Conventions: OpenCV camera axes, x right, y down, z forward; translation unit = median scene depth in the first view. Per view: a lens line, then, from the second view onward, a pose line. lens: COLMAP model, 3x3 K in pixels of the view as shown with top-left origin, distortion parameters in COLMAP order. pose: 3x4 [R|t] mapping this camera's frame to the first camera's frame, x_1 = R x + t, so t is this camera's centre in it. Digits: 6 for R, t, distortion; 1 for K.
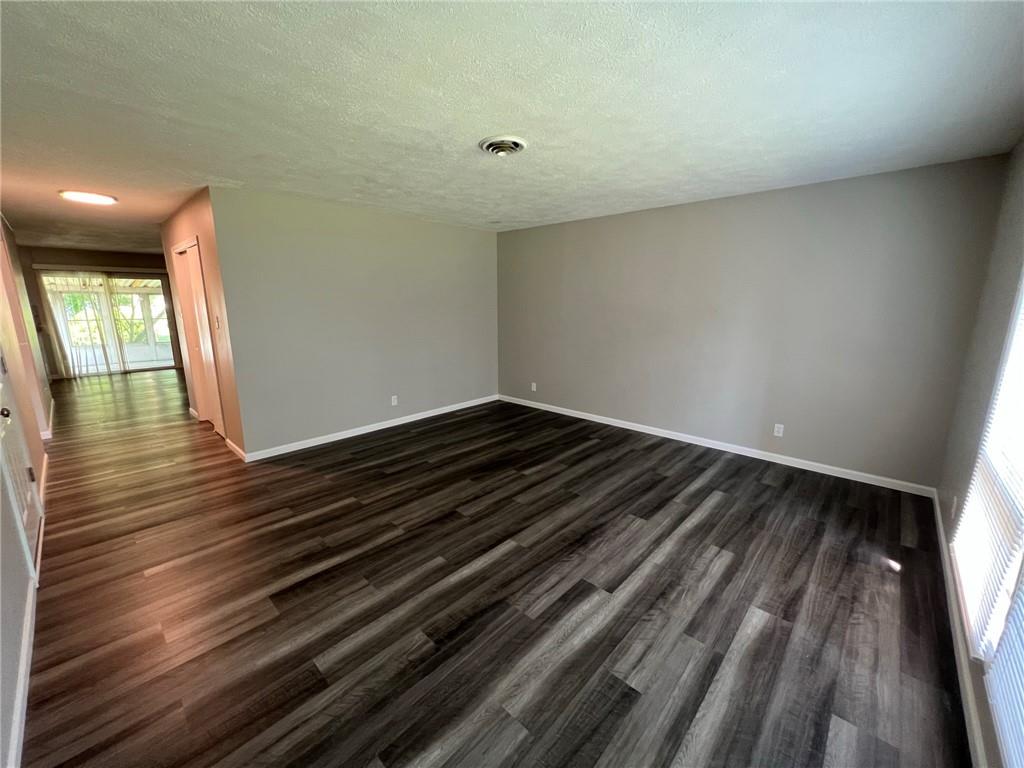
lens RADIAL K [[412.3, 0, 511.9], [0, 412.3, 384.0], [0, 0, 1]] dist [0.000318, 0.000065]
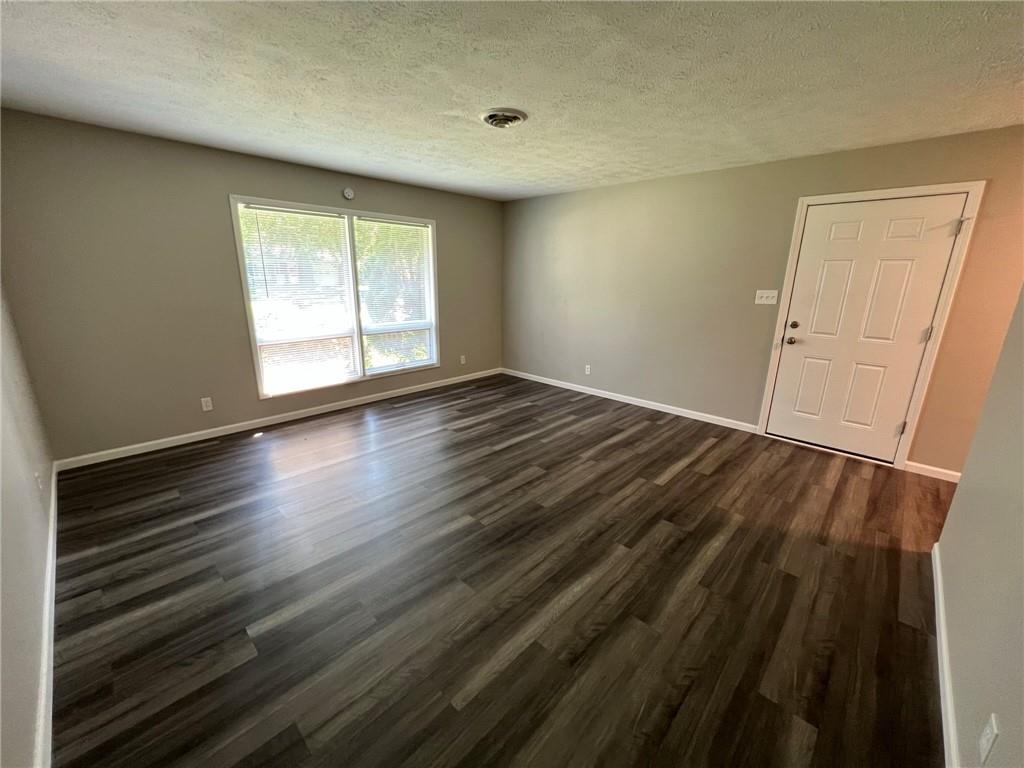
lens RADIAL K [[412.3, 0, 511.5], [0, 412.3, 387.0], [0, 0, 1]] dist [0.000318, 0.000065]
pose [[-0.999871, -0.014662, 0.006598, -0.049654], [-0.010102, 0.892149, 0.451628, -0.365631], [-0.012508, 0.451503, -0.892182, 1.834571]]
